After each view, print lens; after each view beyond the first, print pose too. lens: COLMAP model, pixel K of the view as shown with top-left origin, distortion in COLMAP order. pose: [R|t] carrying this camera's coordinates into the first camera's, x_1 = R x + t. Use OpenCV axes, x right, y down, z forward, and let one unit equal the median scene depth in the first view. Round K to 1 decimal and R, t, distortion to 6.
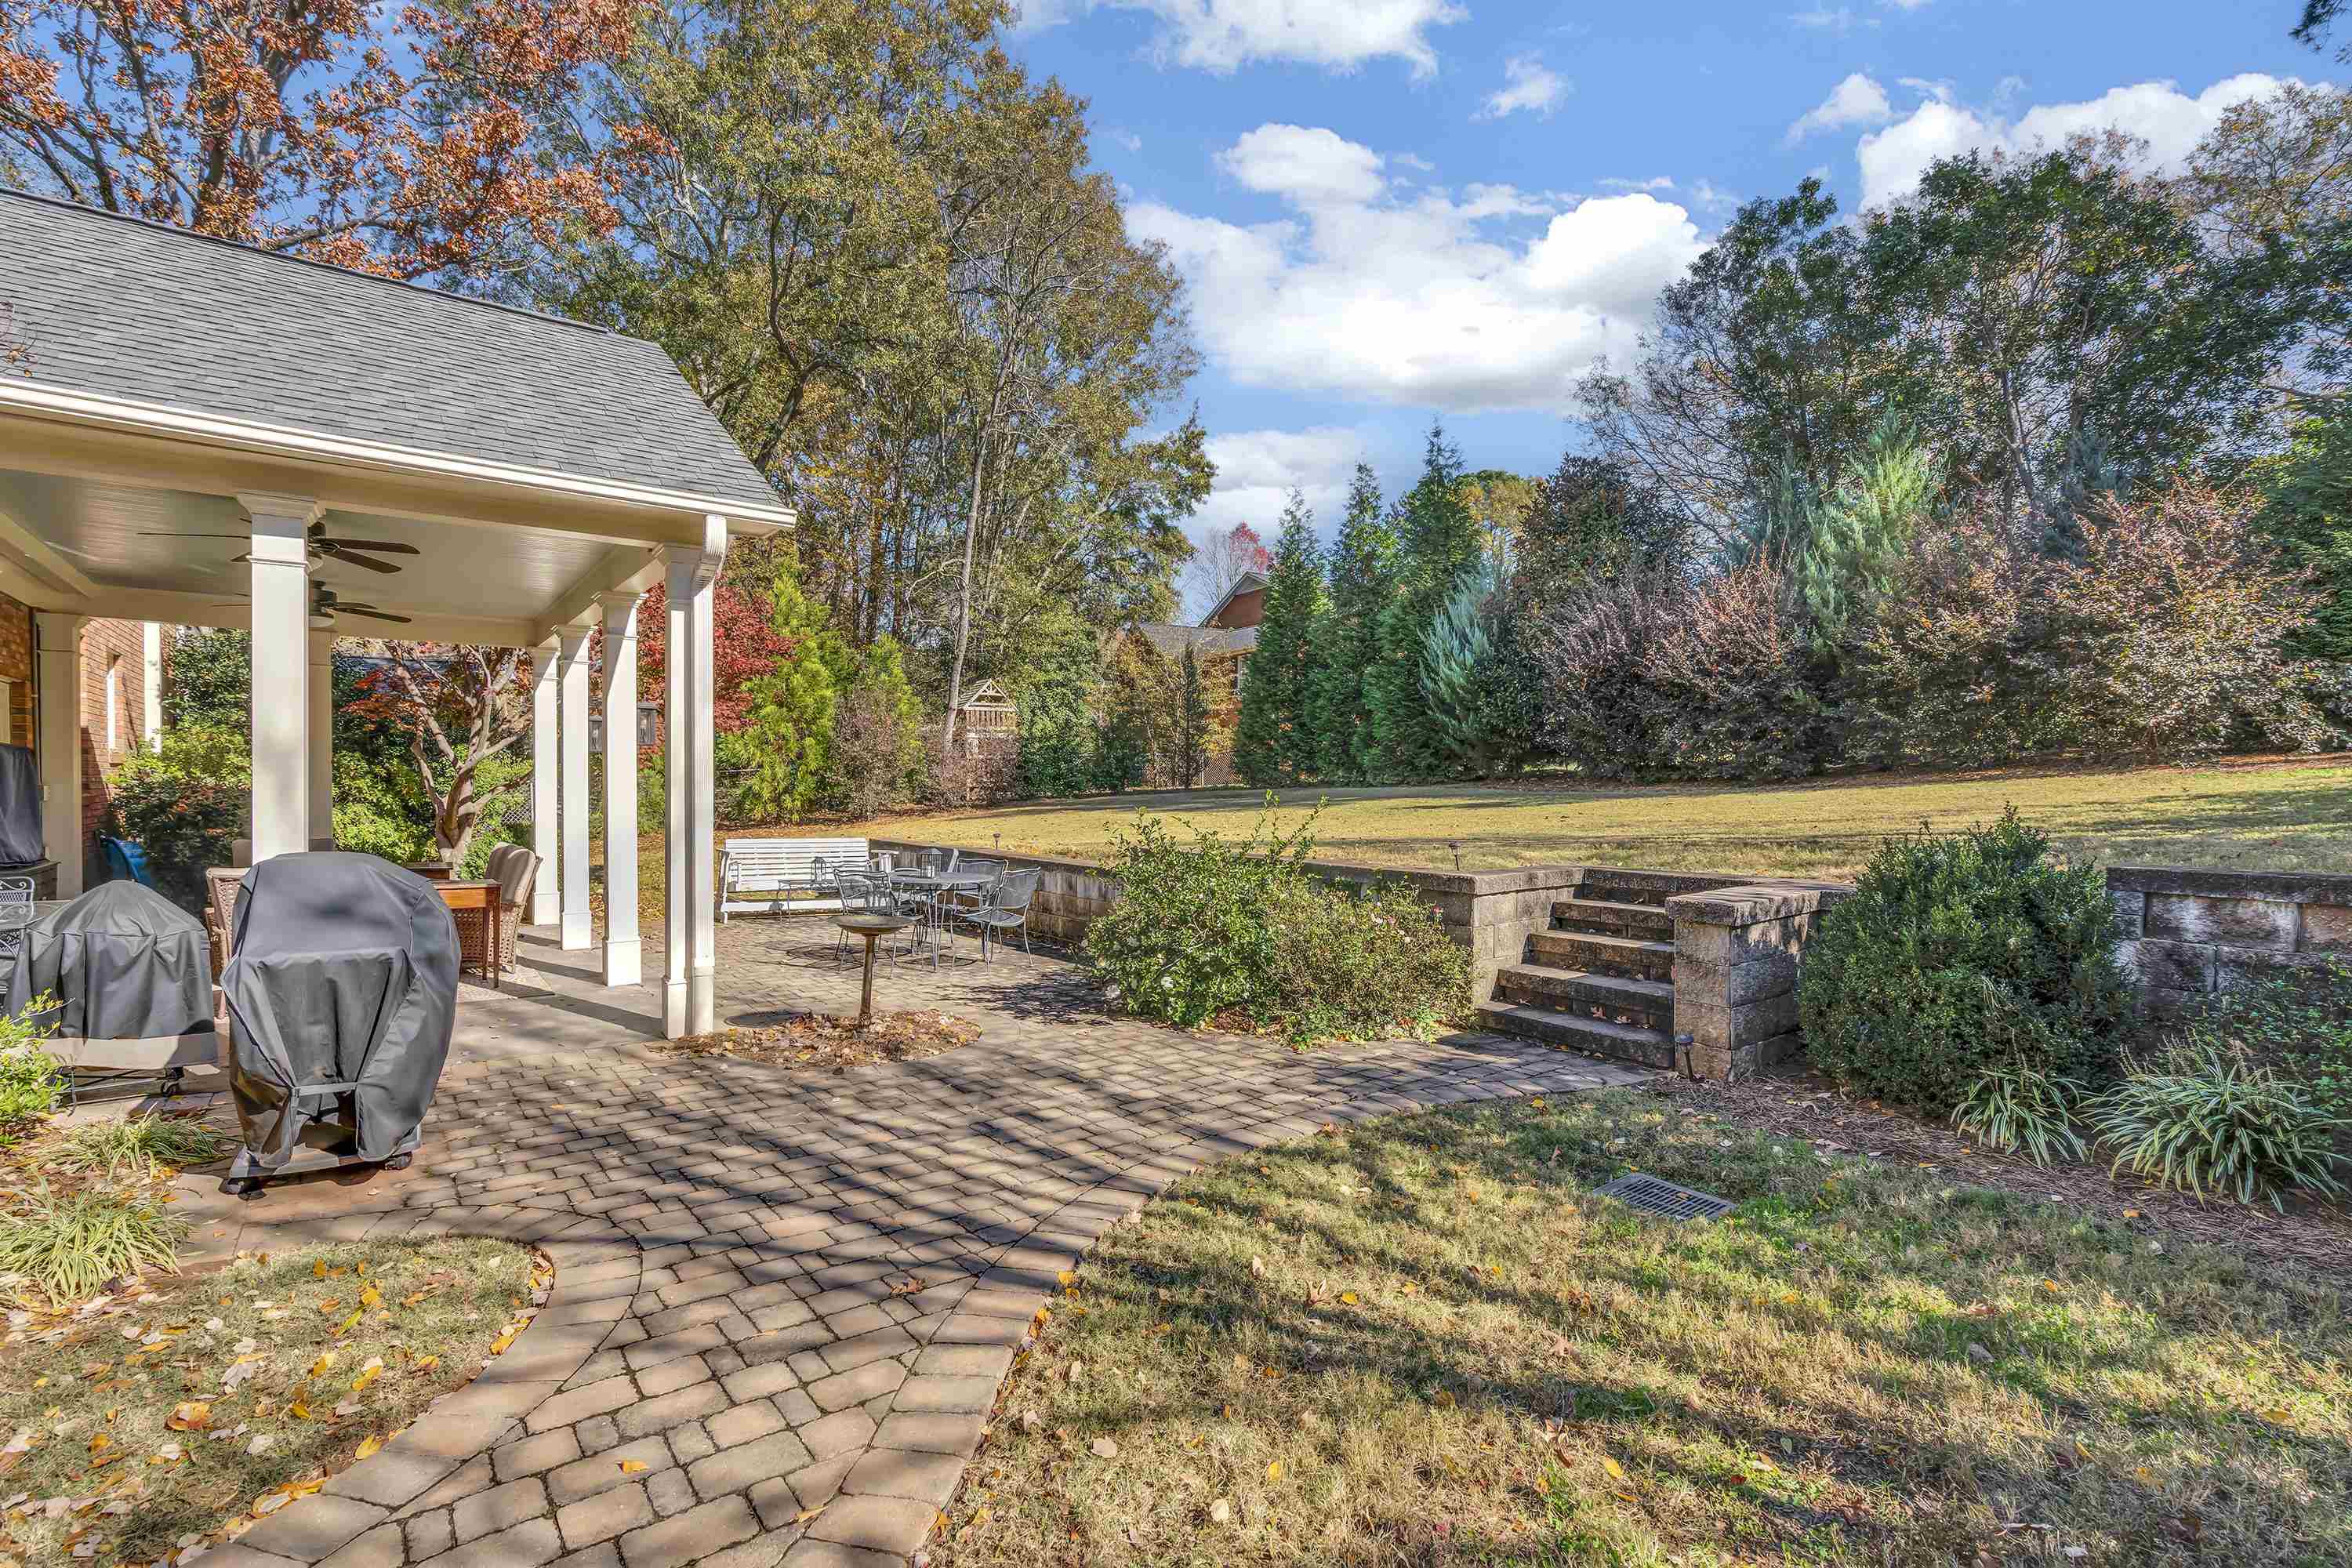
lens RADIAL K [[1077.8, 0, 1182.3], [0, 1077.8, 780.5], [0, 0, 1]] dist [0.023176, 0.000796]
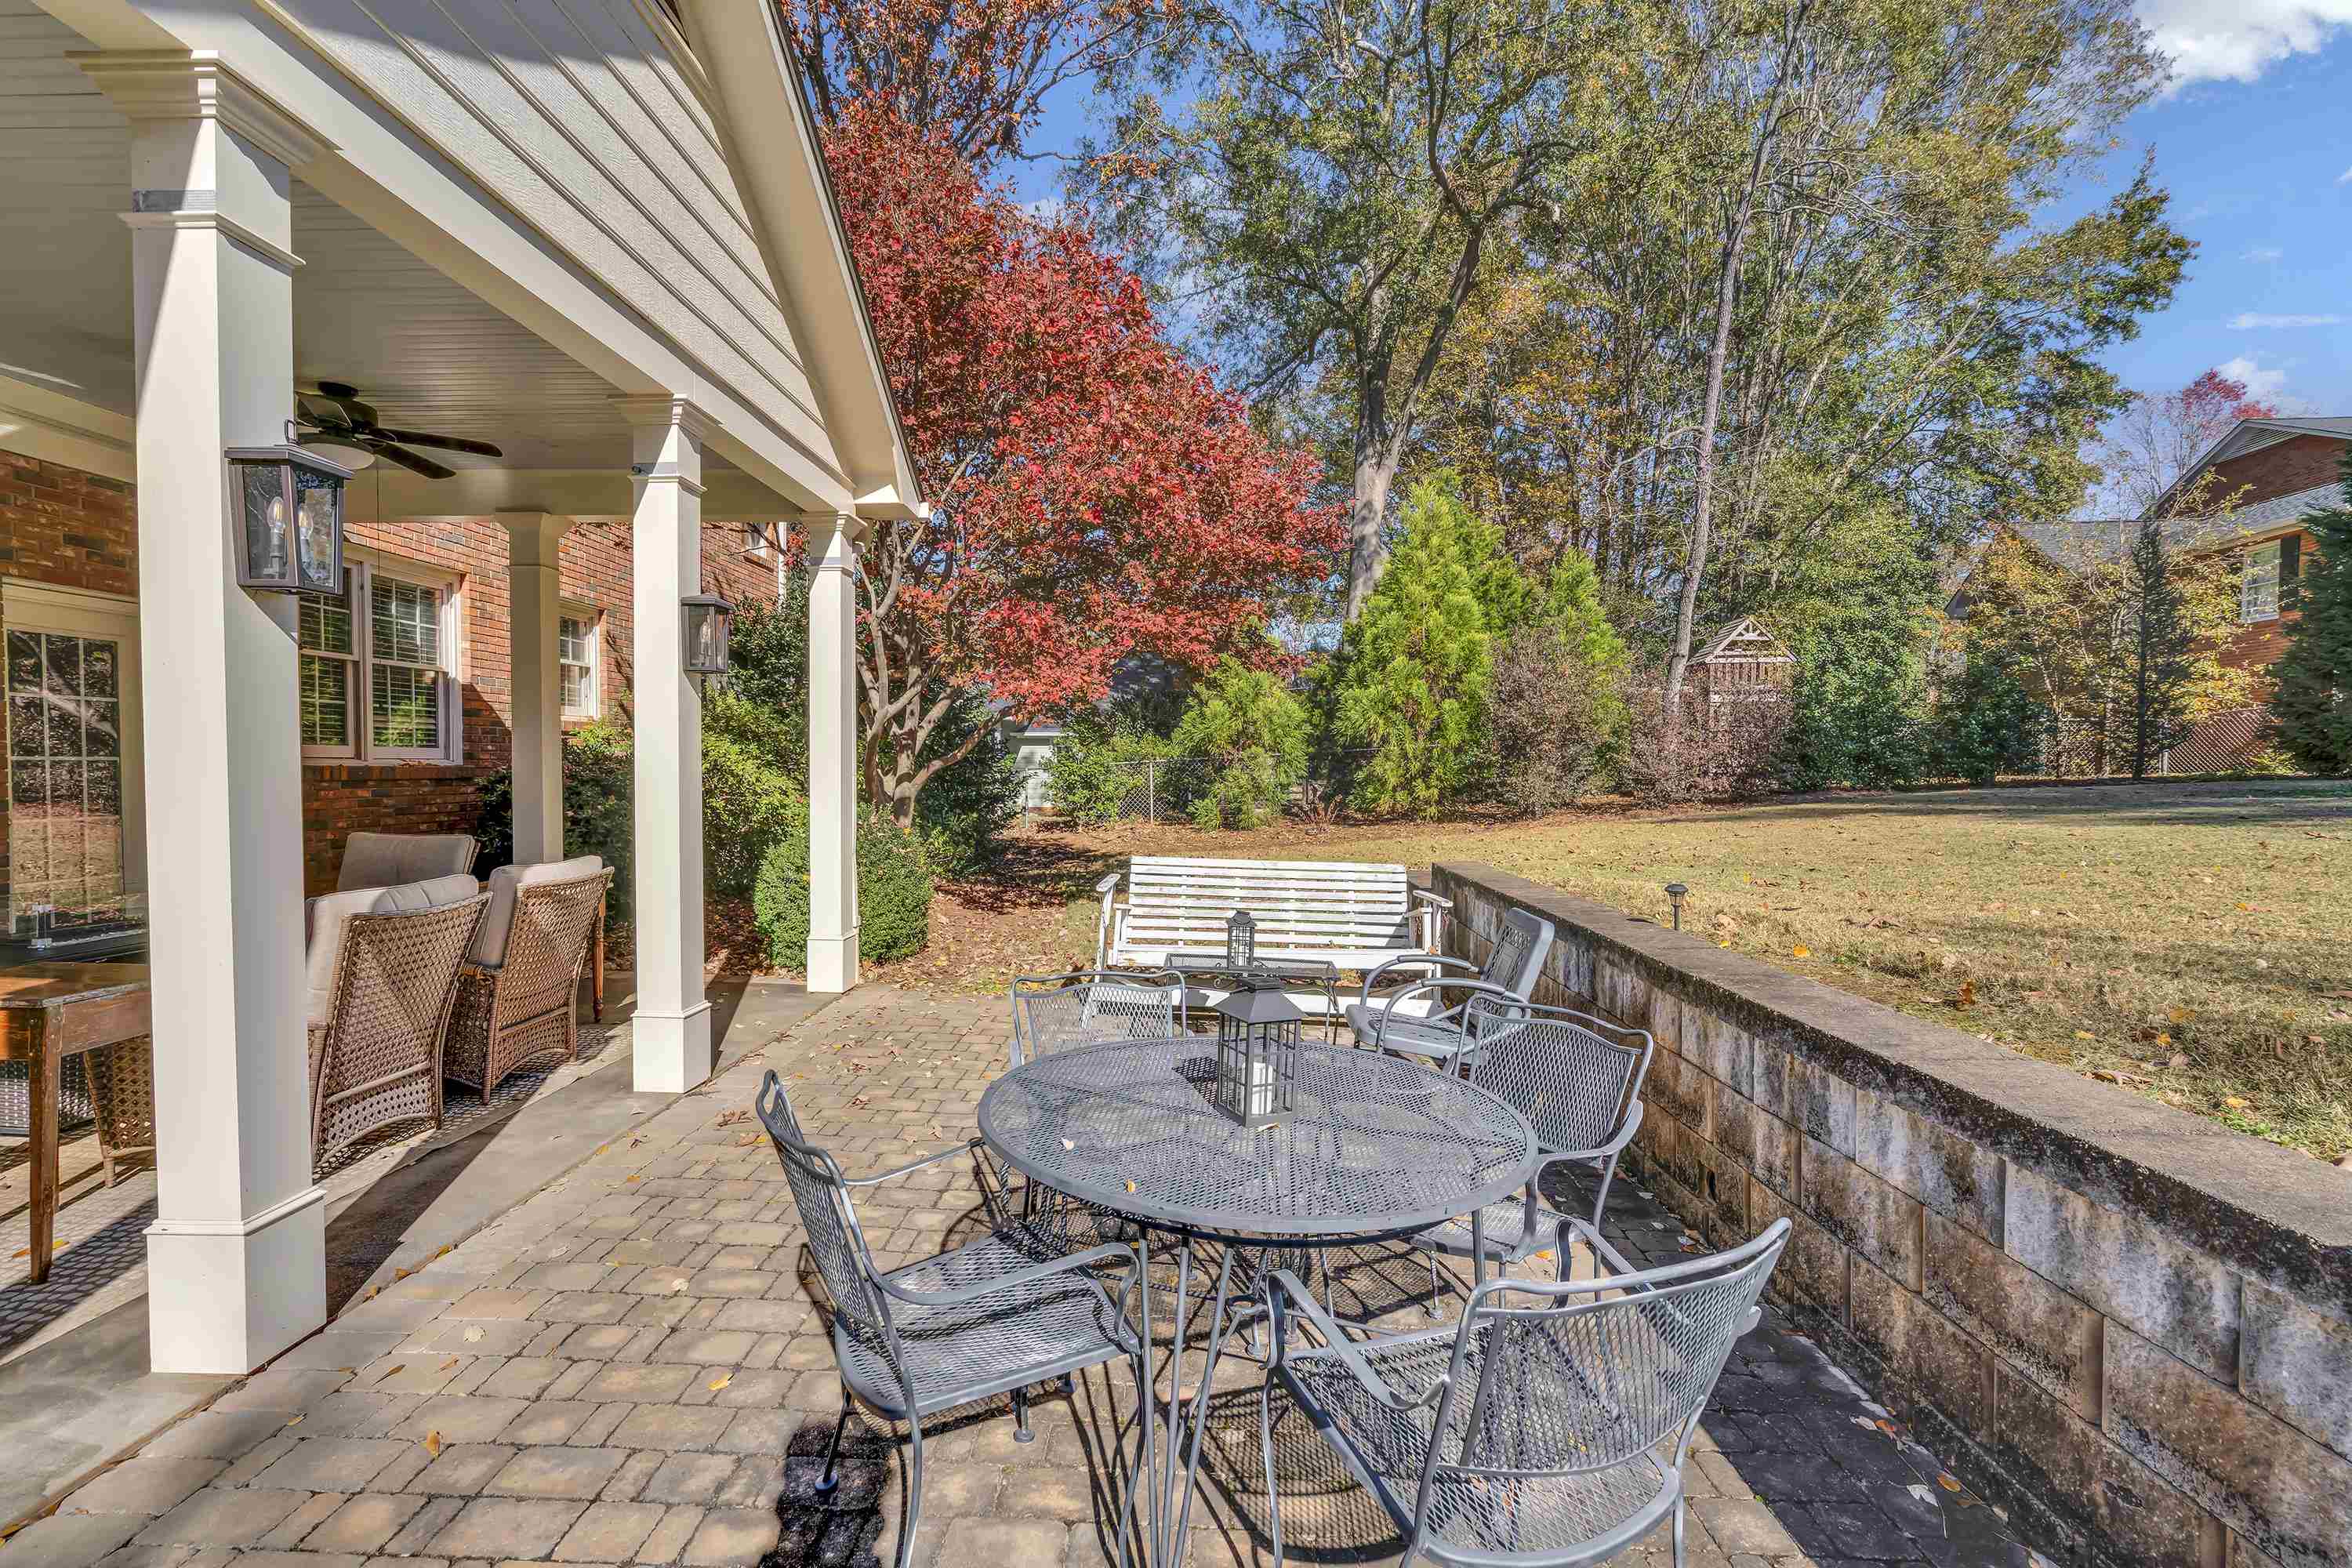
lens RADIAL K [[1077.8, 0, 1169.4], [0, 1077.8, 788.5], [0, 0, 1]] dist [0.023176, 0.000796]
pose [[0.777956, 0.016973, -0.628089, -0.020865], [-0.003987, 0.999748, 0.022077, 0.001858], [0.628306, -0.014671, 0.777828, 0.164438]]
